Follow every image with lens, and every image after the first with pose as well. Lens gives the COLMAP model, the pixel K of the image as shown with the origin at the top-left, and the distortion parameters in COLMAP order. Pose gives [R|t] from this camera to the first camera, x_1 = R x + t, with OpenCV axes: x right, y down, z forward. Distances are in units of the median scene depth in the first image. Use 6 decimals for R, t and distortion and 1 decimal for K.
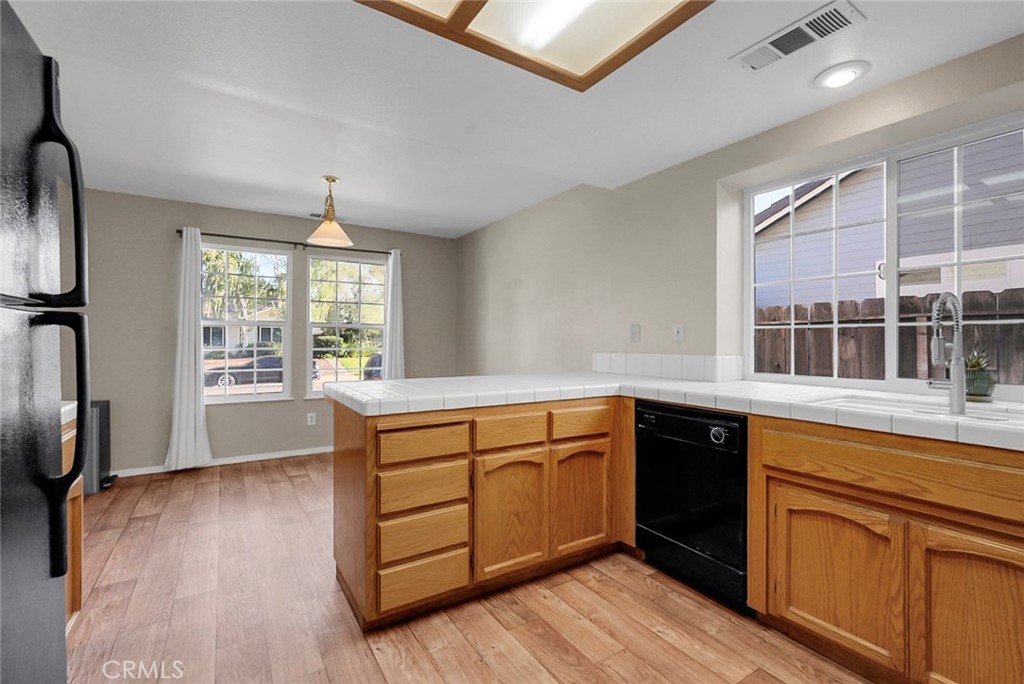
lens RADIAL K [[448.6, 0, 482.2], [0, 448.6, 340.1], [0, 0, 1]] dist [0.036233, 0.000031]
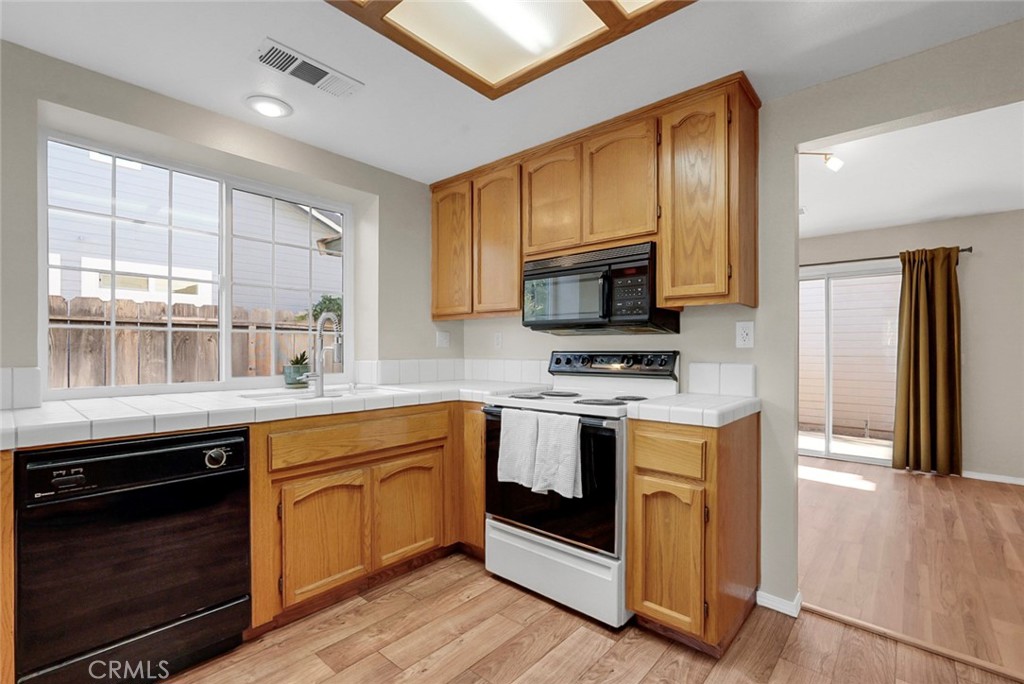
lens RADIAL K [[462.4, 0, 513.8], [0, 462.4, 344.1], [0, 0, 1]] dist [-0.003898, -0.000059]
pose [[-0.306963, 0.003752, 0.951714, -0.501725], [-0.006725, 0.999959, -0.006111, 0.002119], [-0.951698, -0.008276, -0.306925, 0.822863]]
